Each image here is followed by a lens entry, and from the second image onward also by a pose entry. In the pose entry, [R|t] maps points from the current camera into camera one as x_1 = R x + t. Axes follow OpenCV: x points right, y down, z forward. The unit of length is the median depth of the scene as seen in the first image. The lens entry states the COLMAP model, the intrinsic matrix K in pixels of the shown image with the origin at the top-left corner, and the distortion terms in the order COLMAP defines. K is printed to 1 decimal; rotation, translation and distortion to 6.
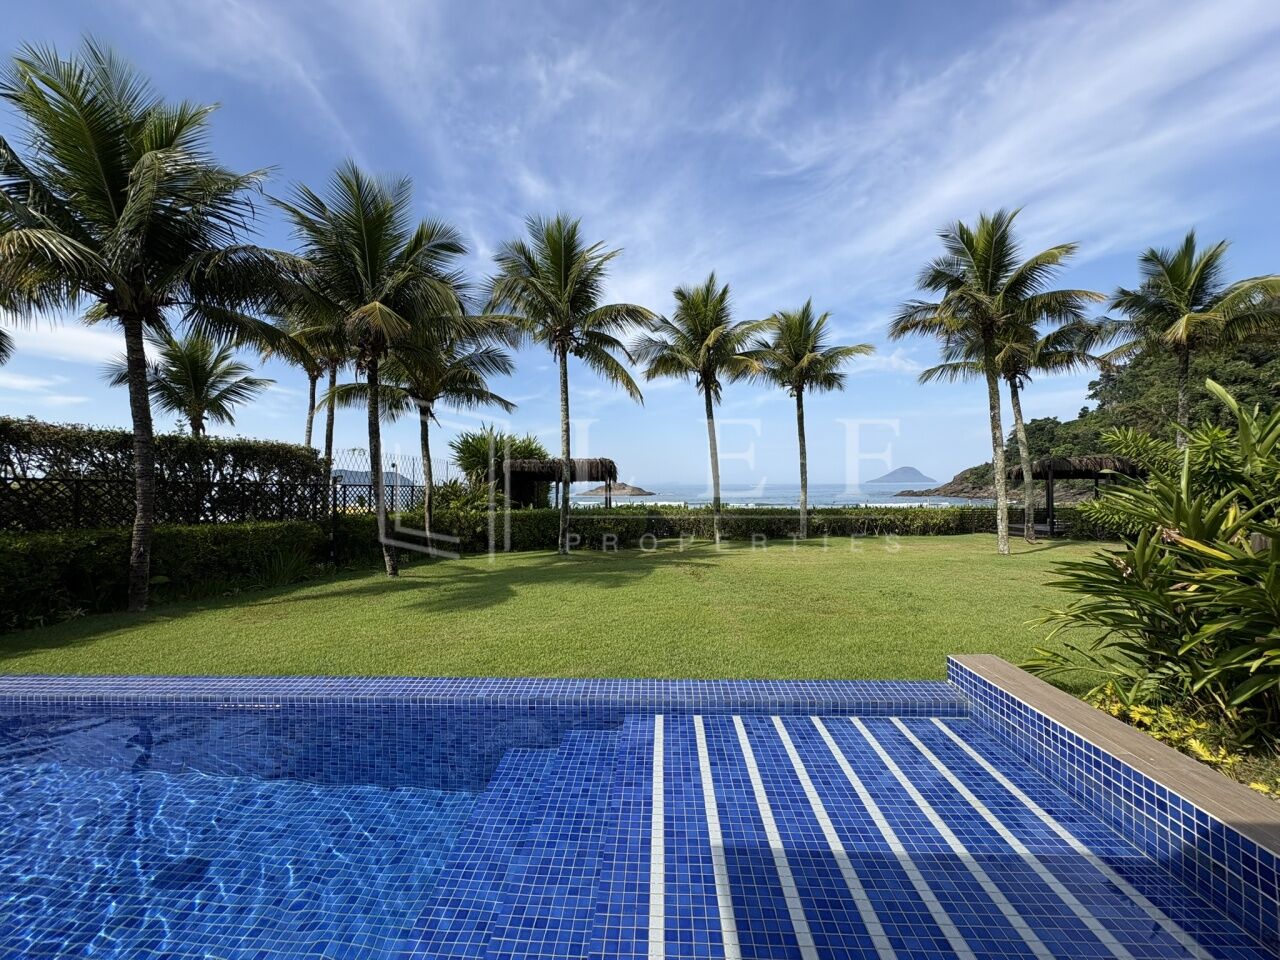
lens RADIAL K [[505.3, 0, 640.0], [0, 505.3, 480.0], [0, 0, 1]] dist [-0.007092, 0.000023]
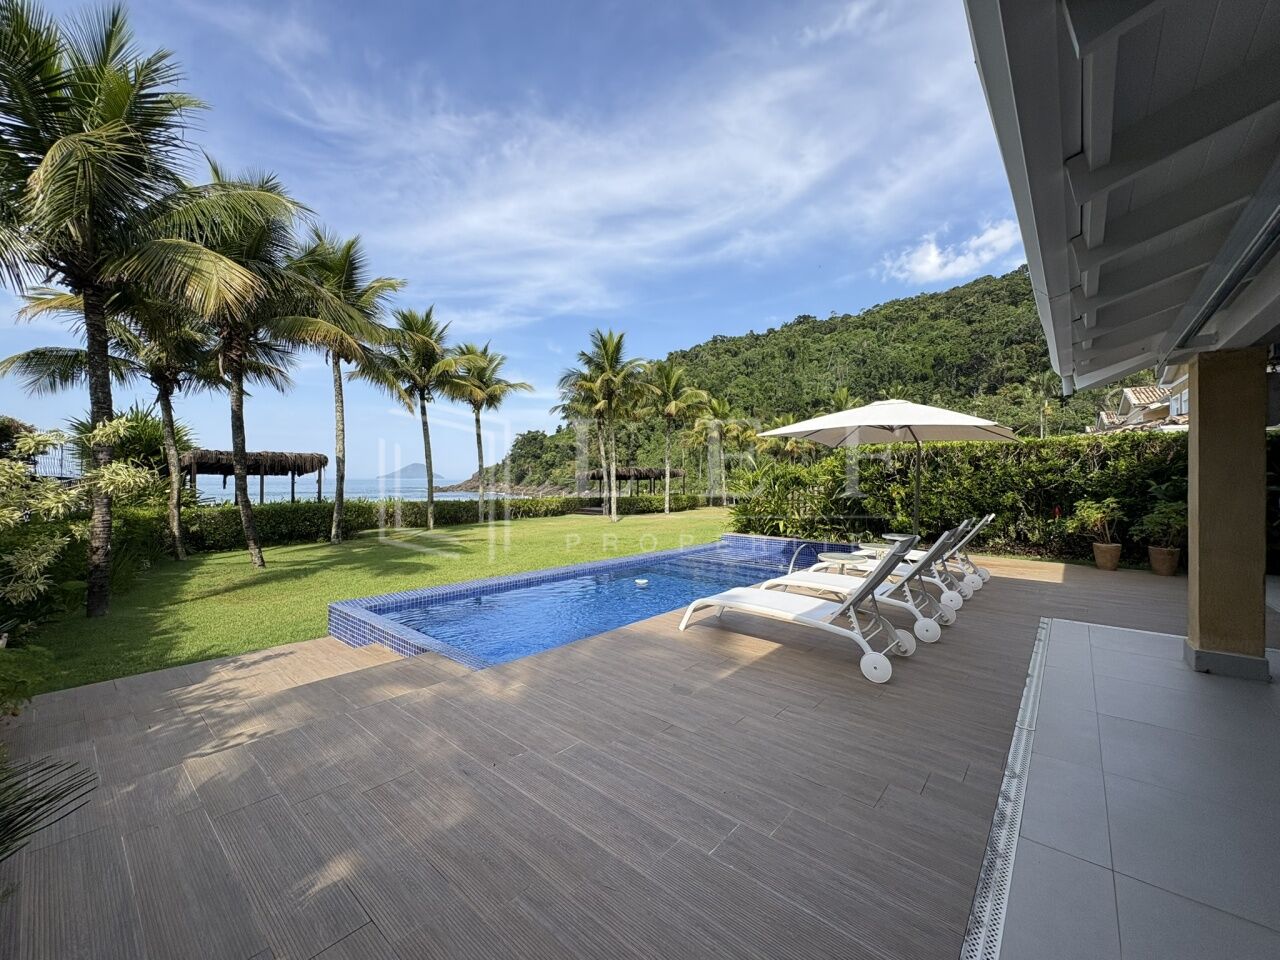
lens RADIAL K [[508.8, 0, 640.0], [0, 508.8, 480.0], [0, 0, 1]] dist [0.002263, 0.000102]
pose [[0.616231, 0.014656, 0.787429, -0.467488], [-0.021854, 0.999760, -0.001505, -0.001960], [-0.787262, -0.016281, 0.616403, -0.134933]]
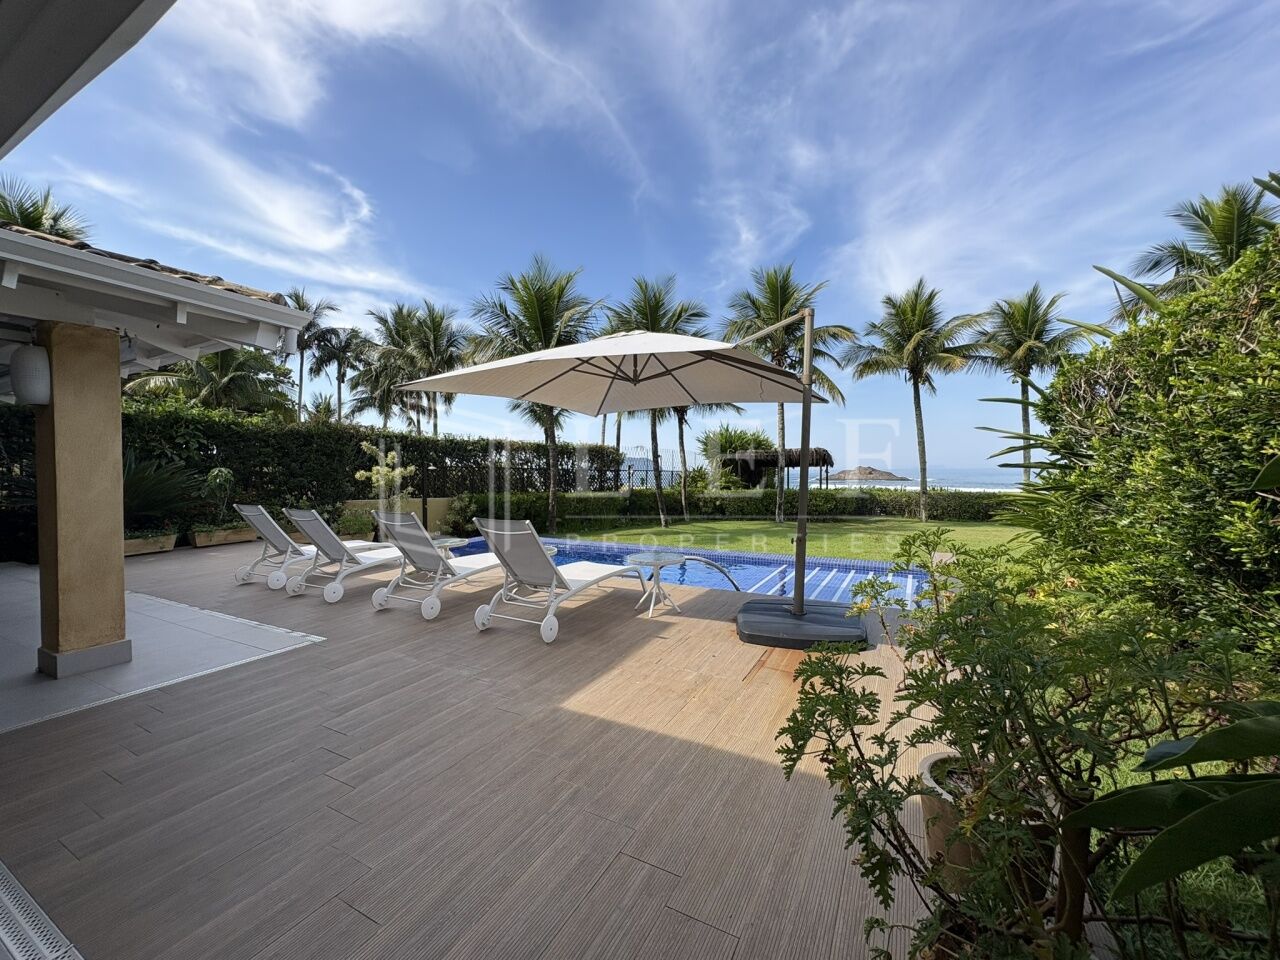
lens RADIAL K [[508.8, 0, 640.0], [0, 508.8, 480.0], [0, 0, 1]] dist [0.002263, 0.000102]
pose [[0.895389, 0.007925, -0.445215, 0.089076], [0.005876, 0.999544, 0.029611, -0.005171], [0.445247, -0.029129, 0.894934, -0.274826]]
